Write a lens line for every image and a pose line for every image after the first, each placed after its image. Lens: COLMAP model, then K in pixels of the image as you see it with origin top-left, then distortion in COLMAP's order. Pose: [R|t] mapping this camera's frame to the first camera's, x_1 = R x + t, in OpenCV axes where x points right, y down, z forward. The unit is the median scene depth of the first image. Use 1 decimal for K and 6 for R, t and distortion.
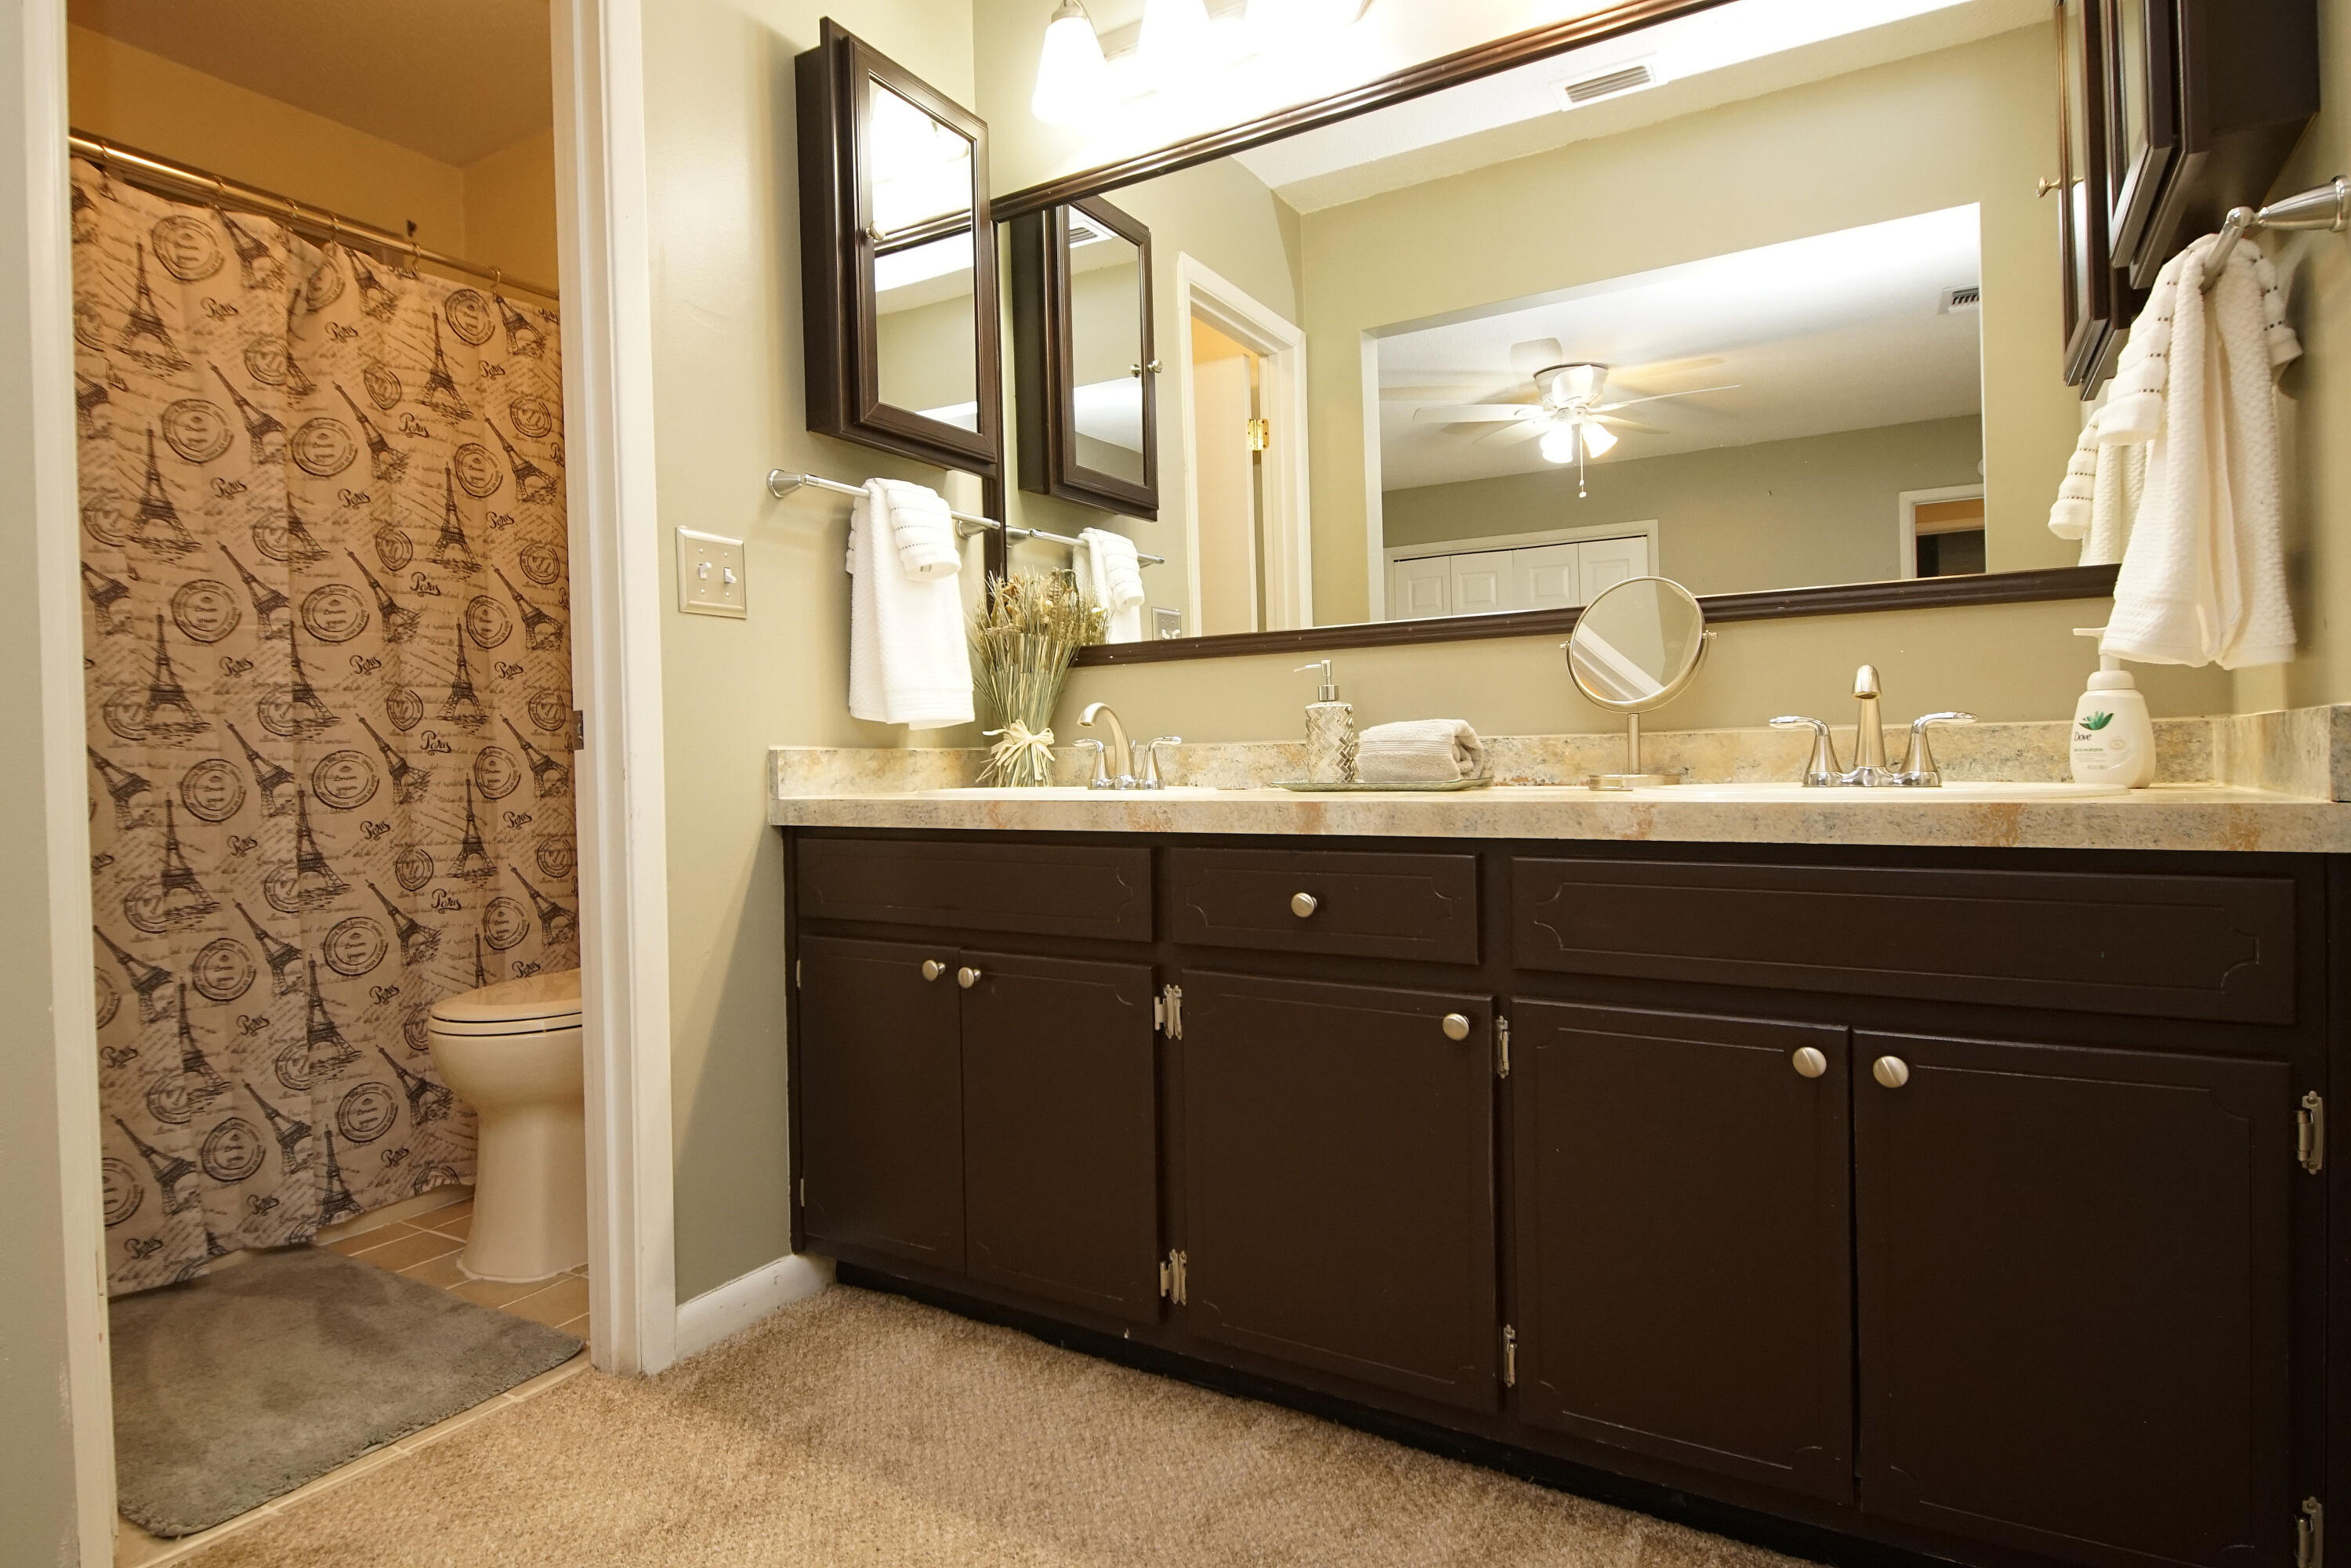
lens RADIAL K [[1260.0, 0, 1153.9], [0, 1260.0, 771.2], [0, 0, 1]] dist [0.042149, -0.043971]
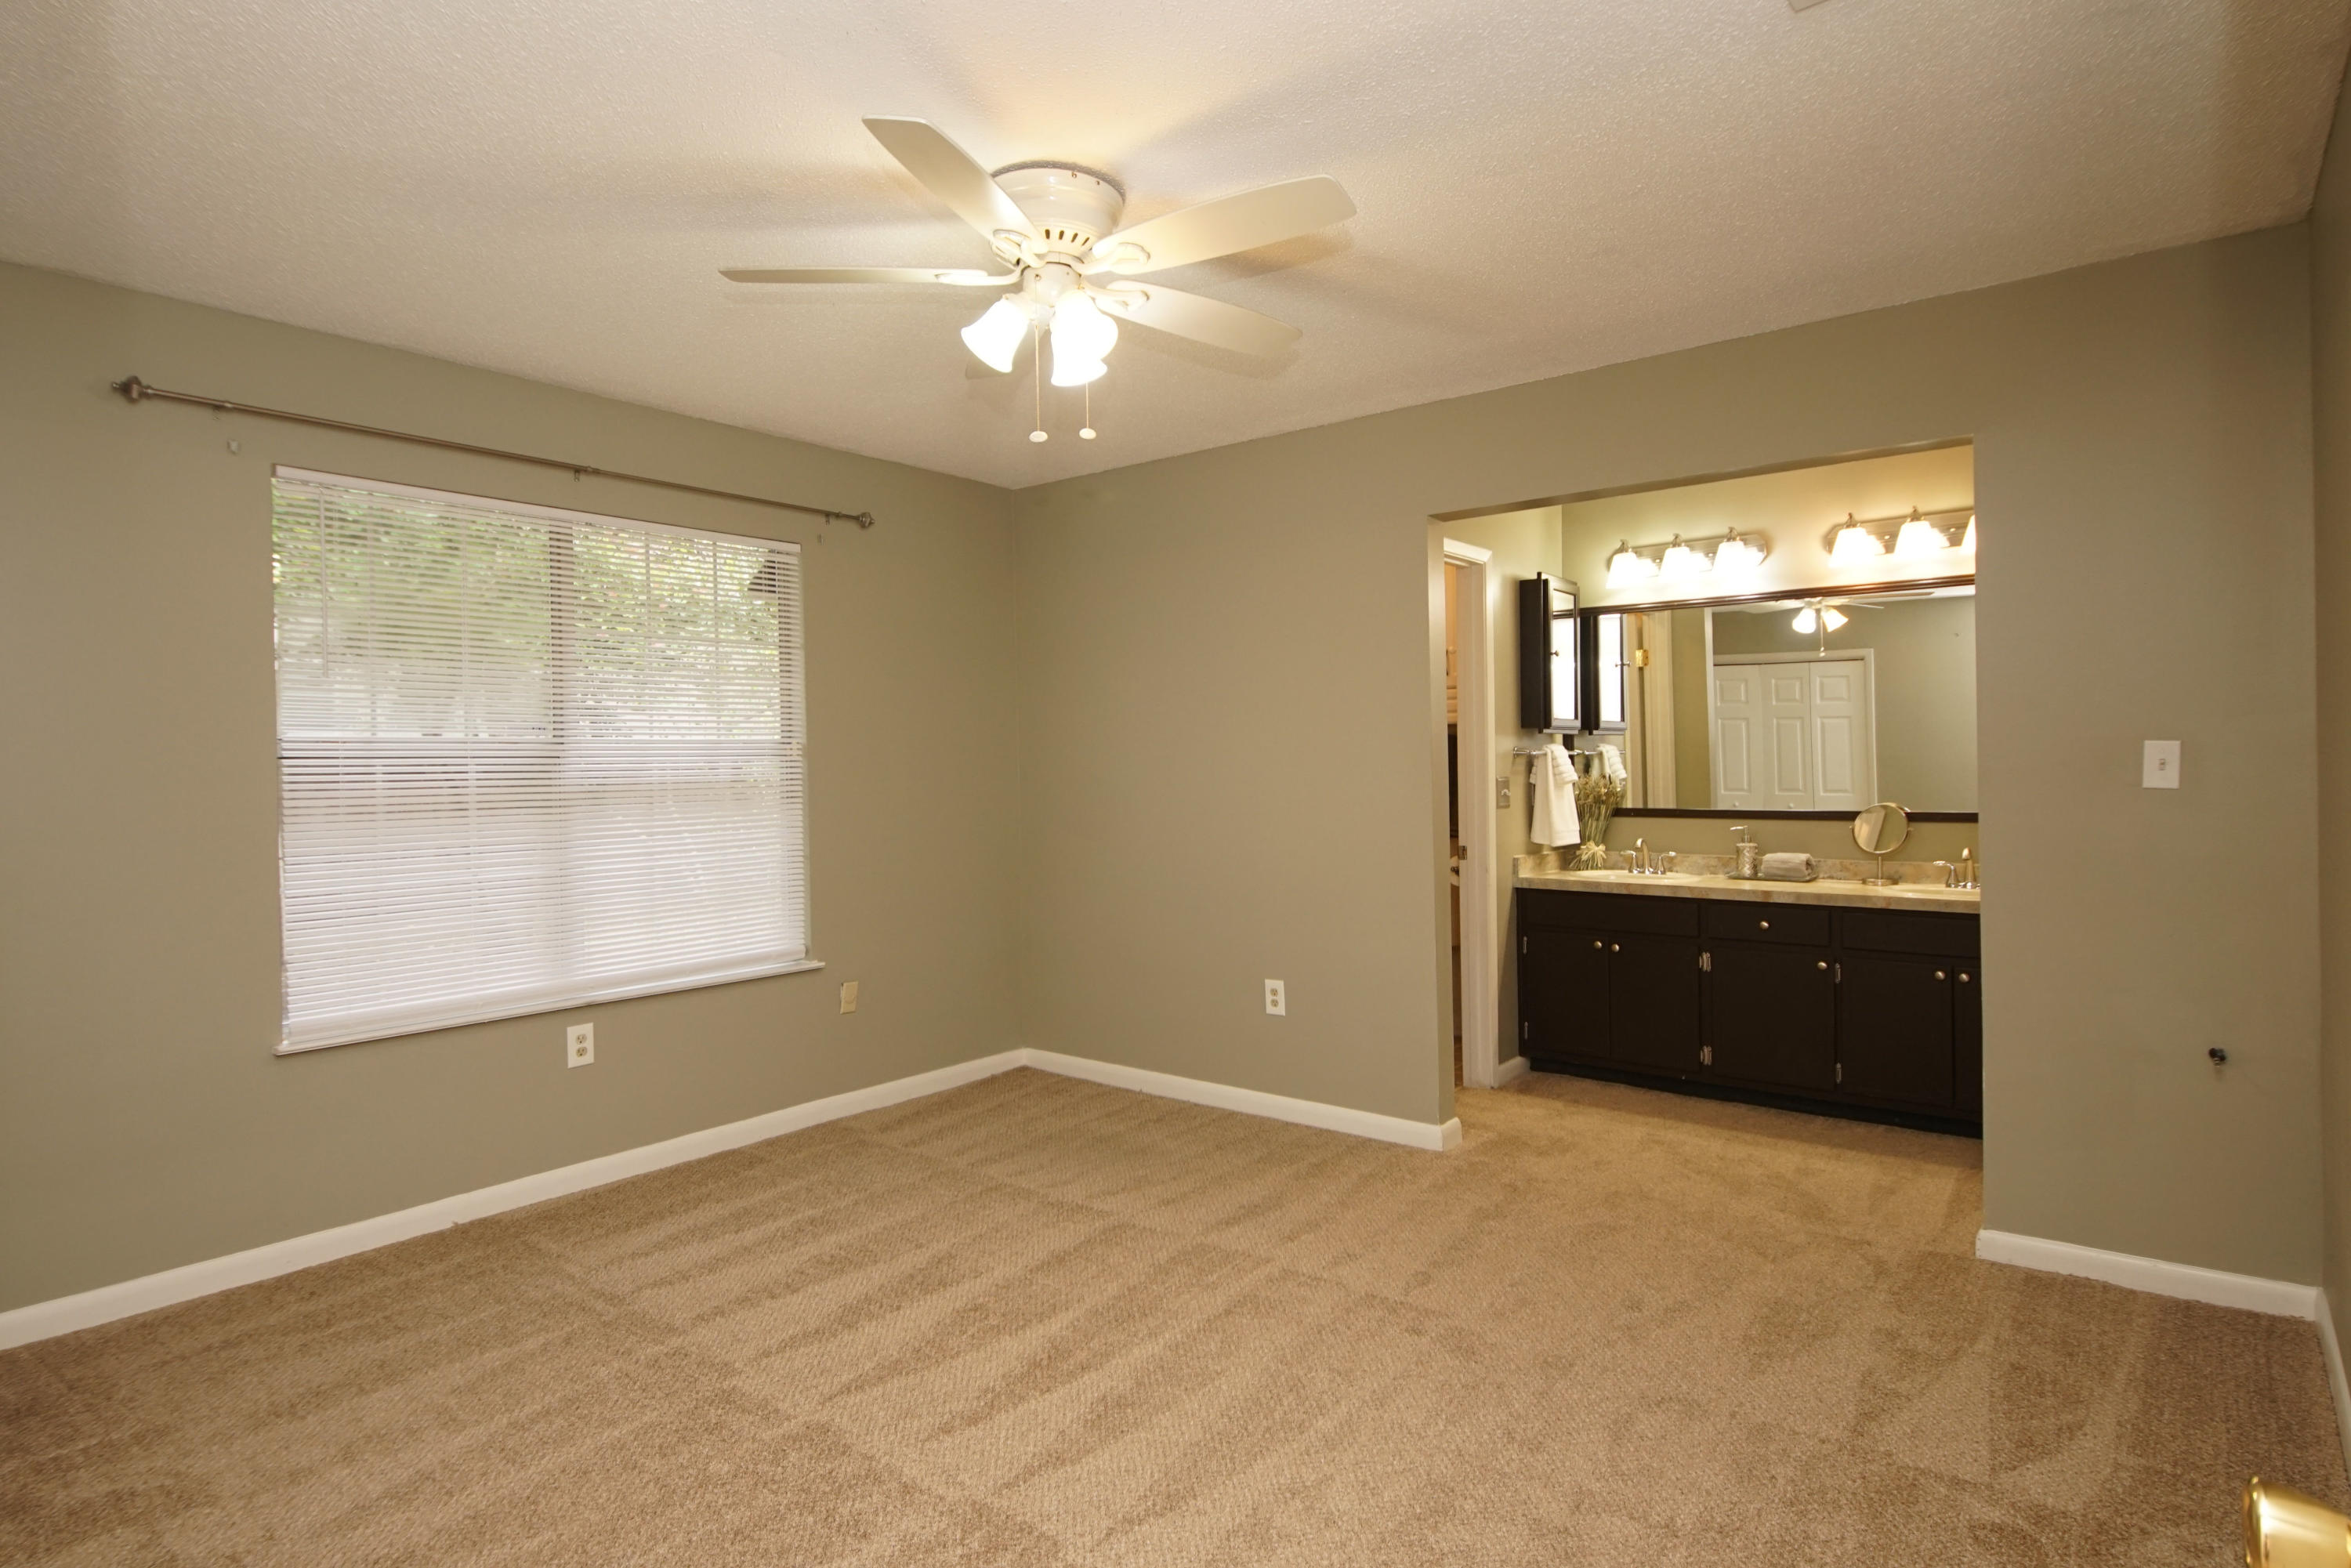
lens RADIAL K [[1260.0, 0, 1153.9], [0, 1260.0, 771.2], [0, 0, 1]] dist [0.042149, -0.043971]
pose [[0.992396, 0.007520, -0.122854, -0.715332], [-0.007575, 0.999971, 0.000019, -0.186799], [0.122850, 0.000911, 0.992425, -1.627490]]
